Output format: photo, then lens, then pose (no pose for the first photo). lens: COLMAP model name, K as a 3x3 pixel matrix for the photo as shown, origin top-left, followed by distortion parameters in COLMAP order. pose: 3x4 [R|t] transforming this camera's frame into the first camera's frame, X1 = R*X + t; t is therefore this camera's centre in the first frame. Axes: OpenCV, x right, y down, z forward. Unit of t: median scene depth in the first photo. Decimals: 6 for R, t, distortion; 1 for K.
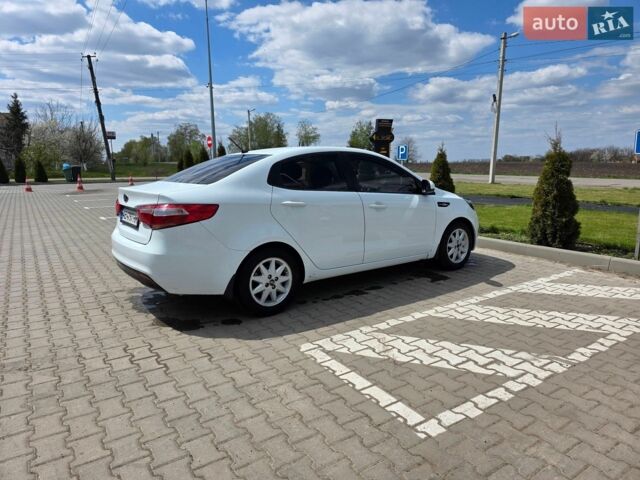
lens RADIAL K [[427.3, 0, 313.6], [0, 427.3, 238.9], [0, 0, 1]] dist [0.065825, -0.055157]
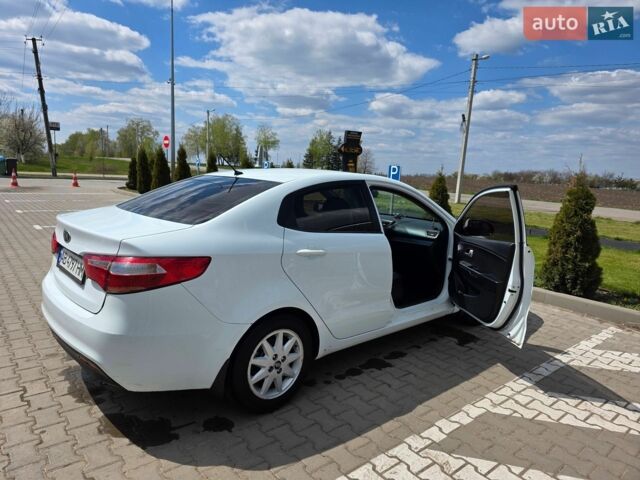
lens RADIAL K [[427.3, 0, 313.6], [0, 427.3, 238.9], [0, 0, 1]] dist [0.065825, -0.055157]
pose [[0.993251, 0.041584, 0.108278, -0.105734], [-0.040129, 0.999073, -0.015584, -0.083098], [-0.108826, 0.011133, 0.993998, 0.241367]]
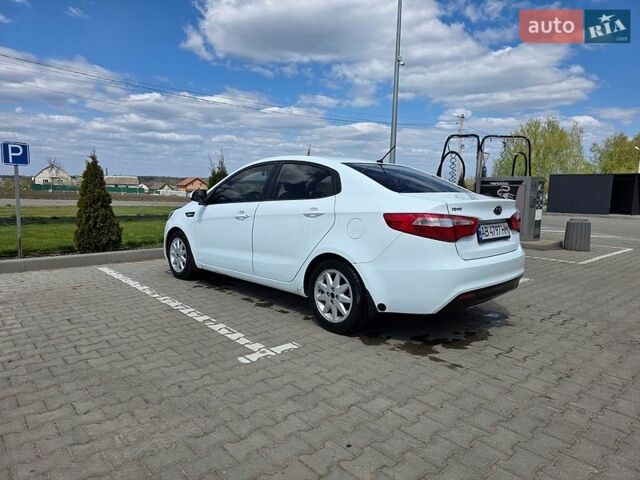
lens RADIAL K [[429.2, 0, 323.1], [0, 429.2, 239.1], [0, 0, 1]] dist [0.061912, -0.053970]
pose [[-0.153261, -0.112396, 0.981773, -1.086311], [0.147331, 0.979807, 0.135171, -0.182085], [-0.977141, 0.165362, -0.133606, 1.271790]]
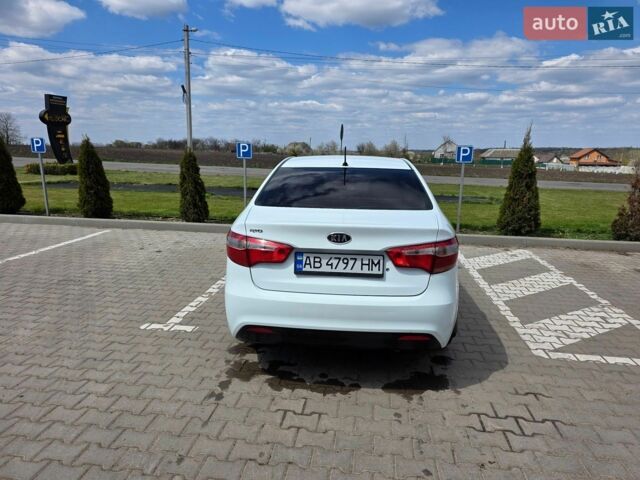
lens RADIAL K [[429.2, 0, 323.1], [0, 429.2, 239.1], [0, 0, 1]] dist [0.061912, -0.053970]
pose [[0.648161, -0.132398, 0.749906, -0.828756], [0.107050, 0.990833, 0.082409, -0.132072], [-0.753942, 0.026863, 0.656392, 0.487905]]
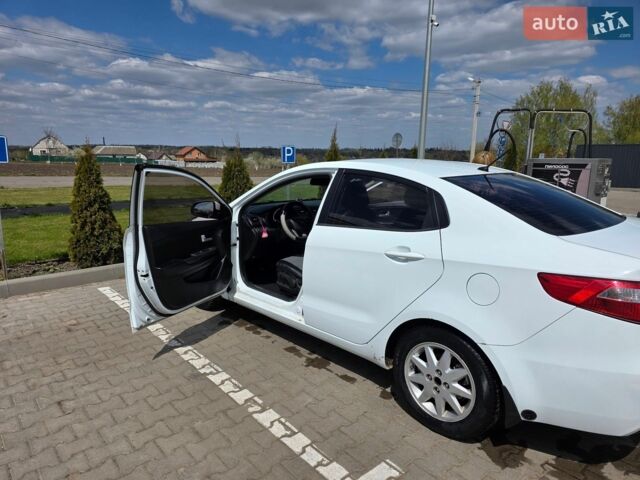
lens RADIAL K [[427.3, 0, 313.6], [0, 427.3, 238.9], [0, 0, 1]] dist [0.065825, -0.055157]
pose [[-0.136578, -0.184719, 0.973255, -0.793549], [0.157529, 0.965910, 0.205431, -0.277398], [-0.978024, 0.181373, -0.102824, 1.341210]]
